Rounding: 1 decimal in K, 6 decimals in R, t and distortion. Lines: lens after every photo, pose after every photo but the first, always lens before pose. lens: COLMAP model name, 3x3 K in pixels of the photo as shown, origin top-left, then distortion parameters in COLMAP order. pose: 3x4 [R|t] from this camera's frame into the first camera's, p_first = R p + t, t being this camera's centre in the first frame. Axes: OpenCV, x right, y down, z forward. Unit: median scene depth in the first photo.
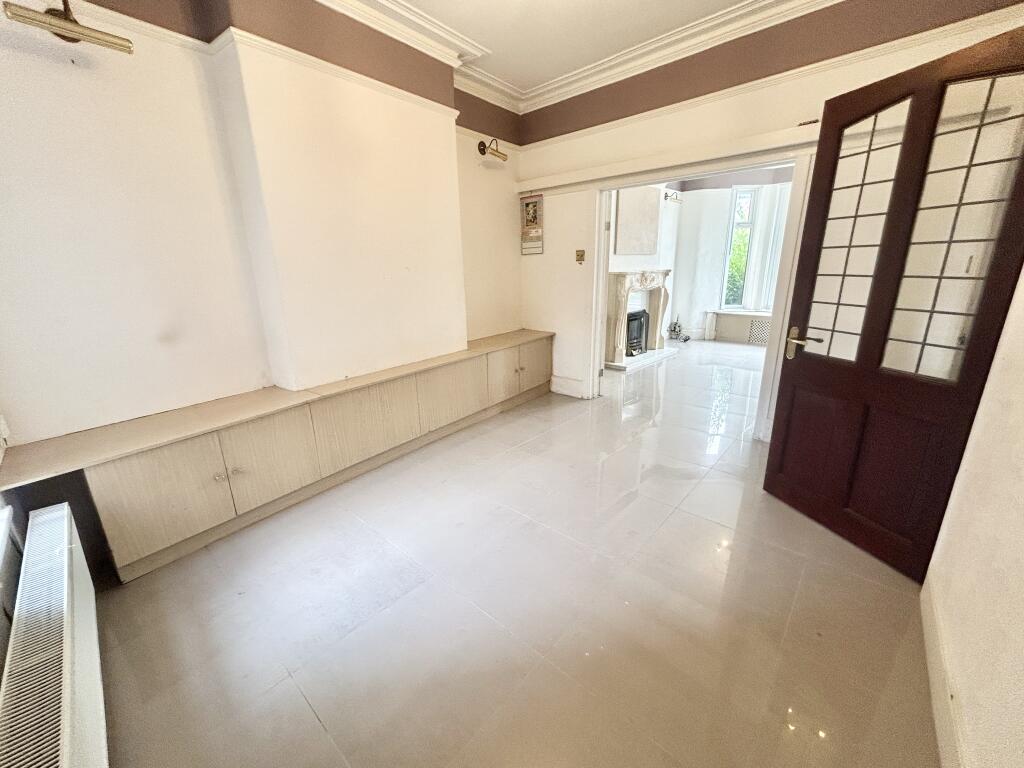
lens RADIAL K [[414.0, 0, 512.0], [0, 414.0, 384.0], [0, 0, 1]] dist [0.000211, 0.000028]
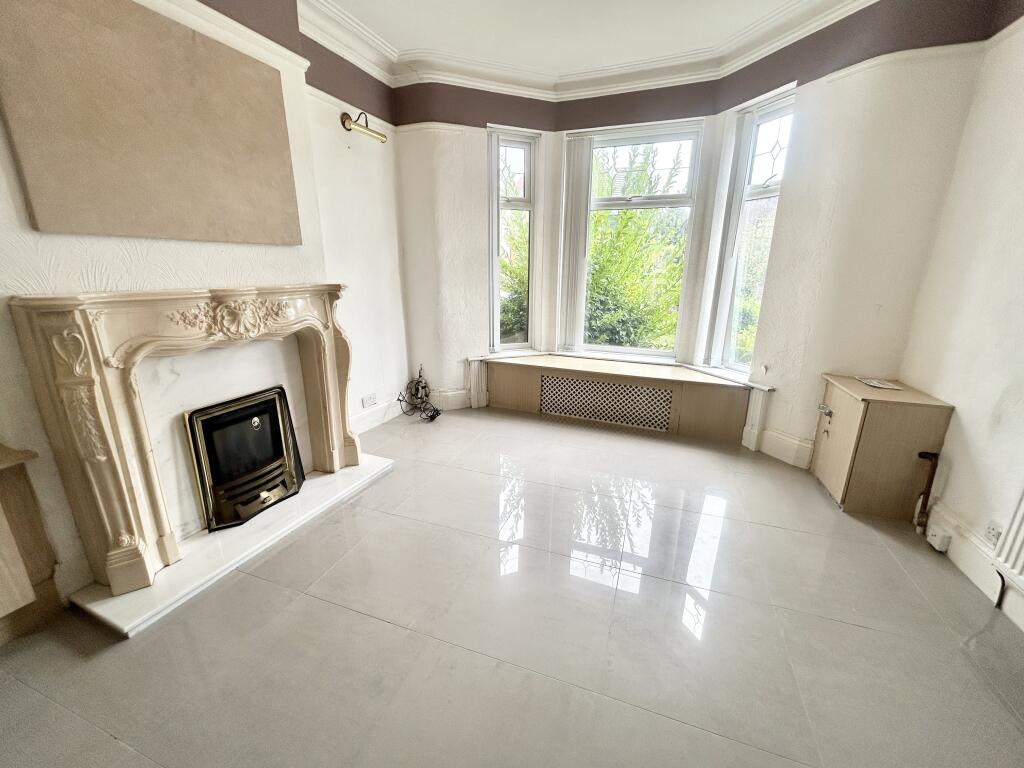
lens RADIAL K [[414.0, 0, 512.0], [0, 414.0, 384.0], [0, 0, 1]] dist [0.000211, 0.000028]
pose [[0.926495, -0.067535, 0.370198, 0.320434], [0.069822, 0.997533, 0.007237, -0.143571], [-0.369773, 0.019143, 0.928925, 0.472854]]
